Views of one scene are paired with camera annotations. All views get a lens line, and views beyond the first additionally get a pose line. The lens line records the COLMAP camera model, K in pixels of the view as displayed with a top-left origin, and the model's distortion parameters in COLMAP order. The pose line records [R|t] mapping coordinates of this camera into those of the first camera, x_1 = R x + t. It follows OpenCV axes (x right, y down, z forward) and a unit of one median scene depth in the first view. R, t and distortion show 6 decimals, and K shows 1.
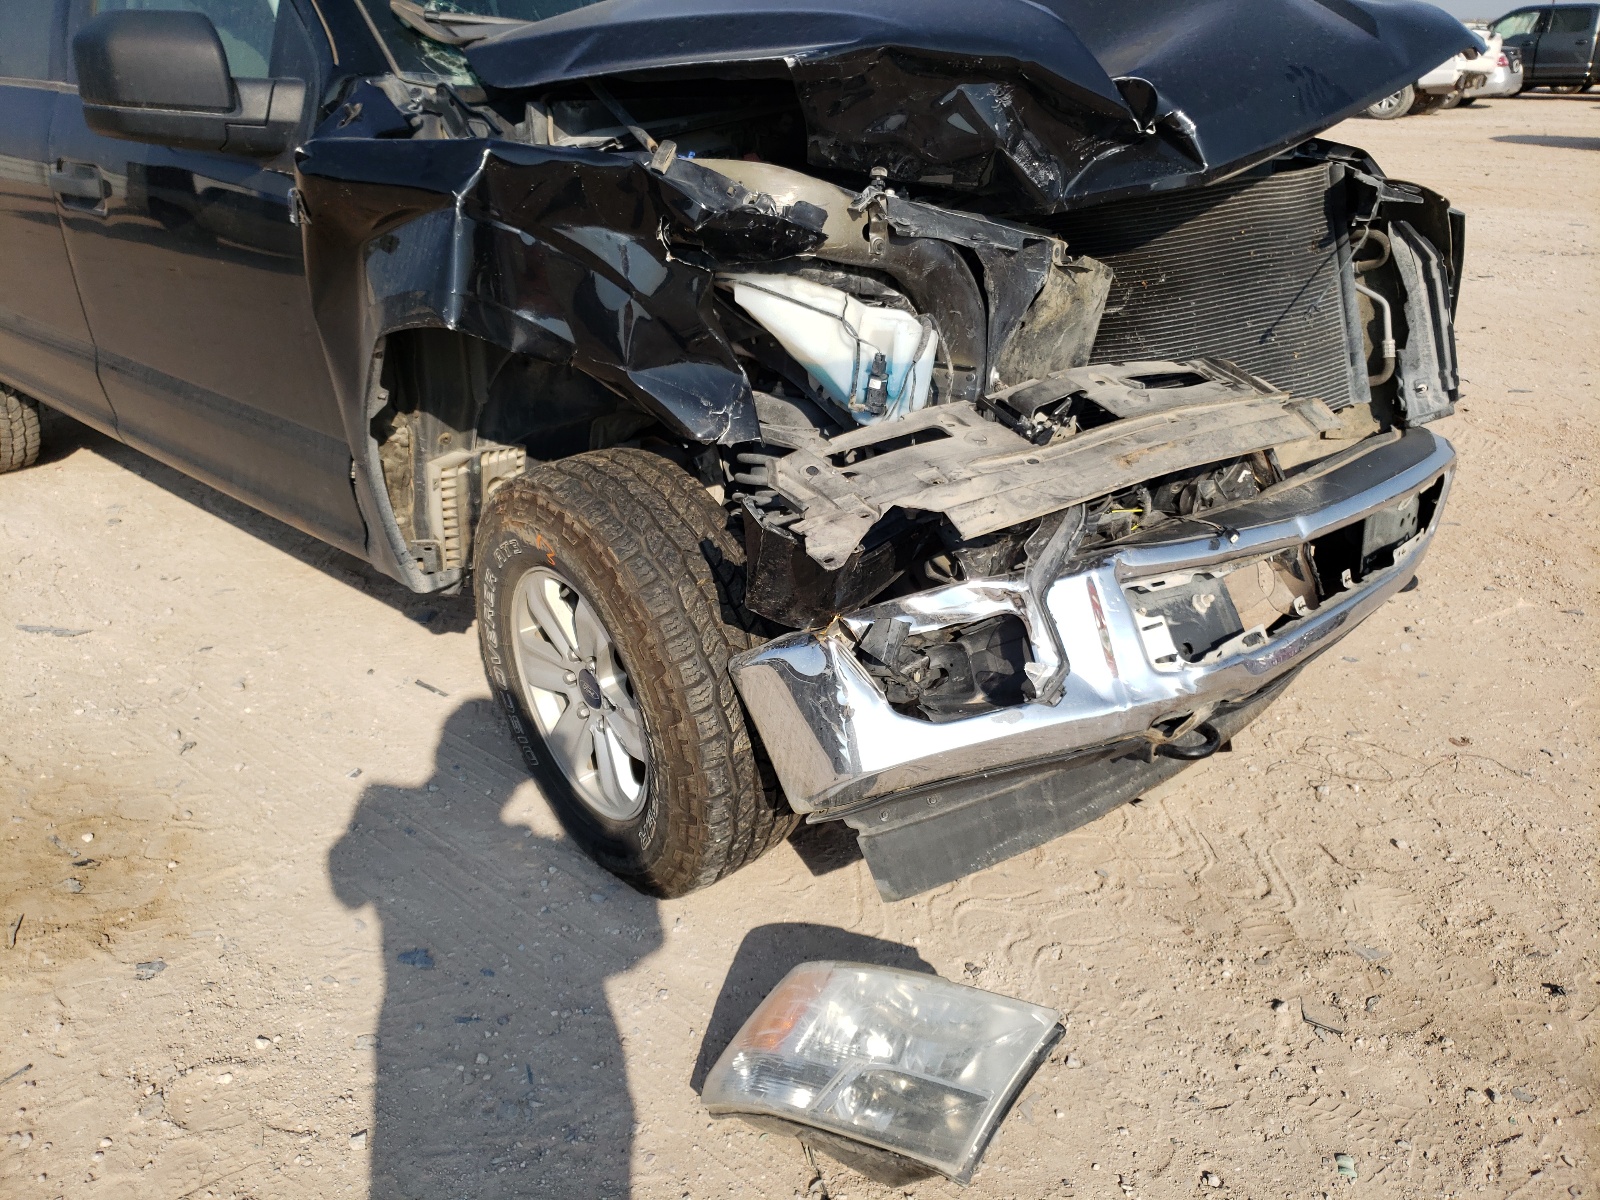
lens RADIAL K [[1292.6, 0, 800.0], [0, 1292.6, 600.0], [0, 0, 1]] dist [0.007410, -0.005717]
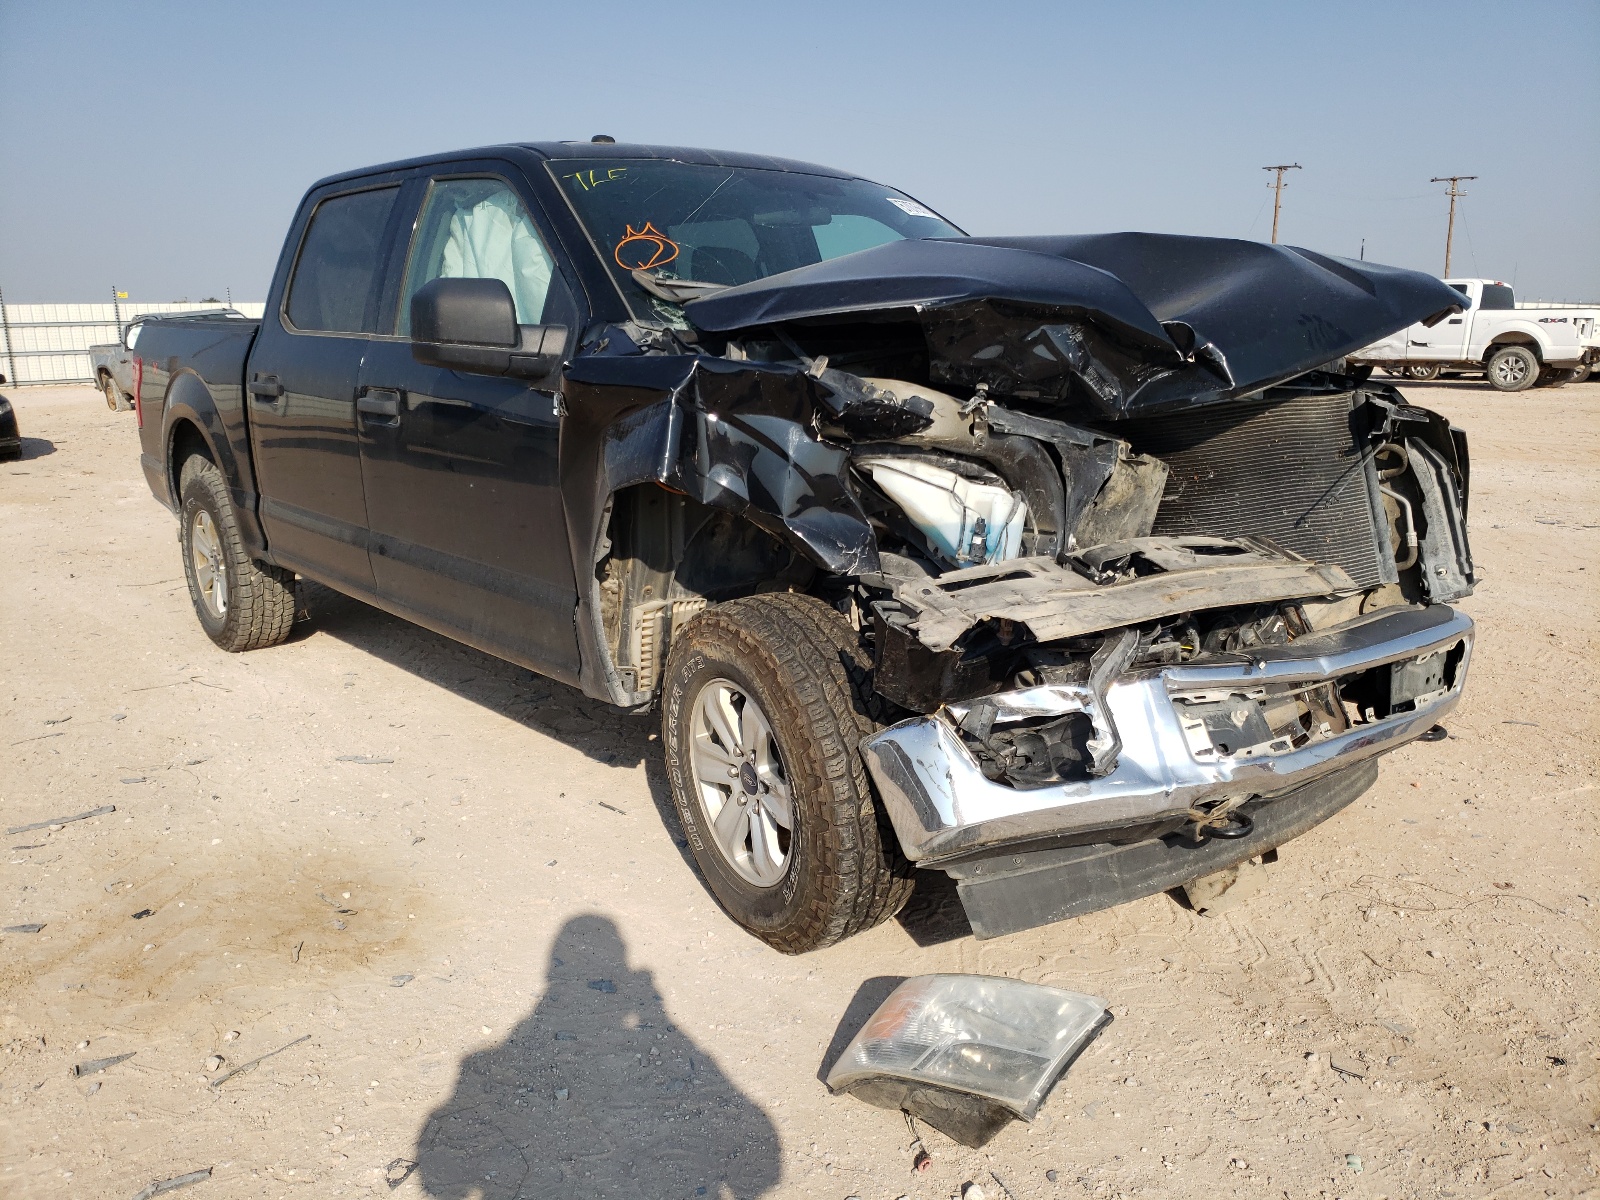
lens RADIAL K [[1214.9, 0, 800.0], [0, 1214.9, 600.0], [0, 0, 1]] dist [-0.004622, -0.001032]
pose [[0.994105, 0.022942, -0.105964, 0.010793], [-0.041325, 0.983754, -0.174703, 0.112516], [0.100234, 0.178052, 0.978903, -0.212028]]
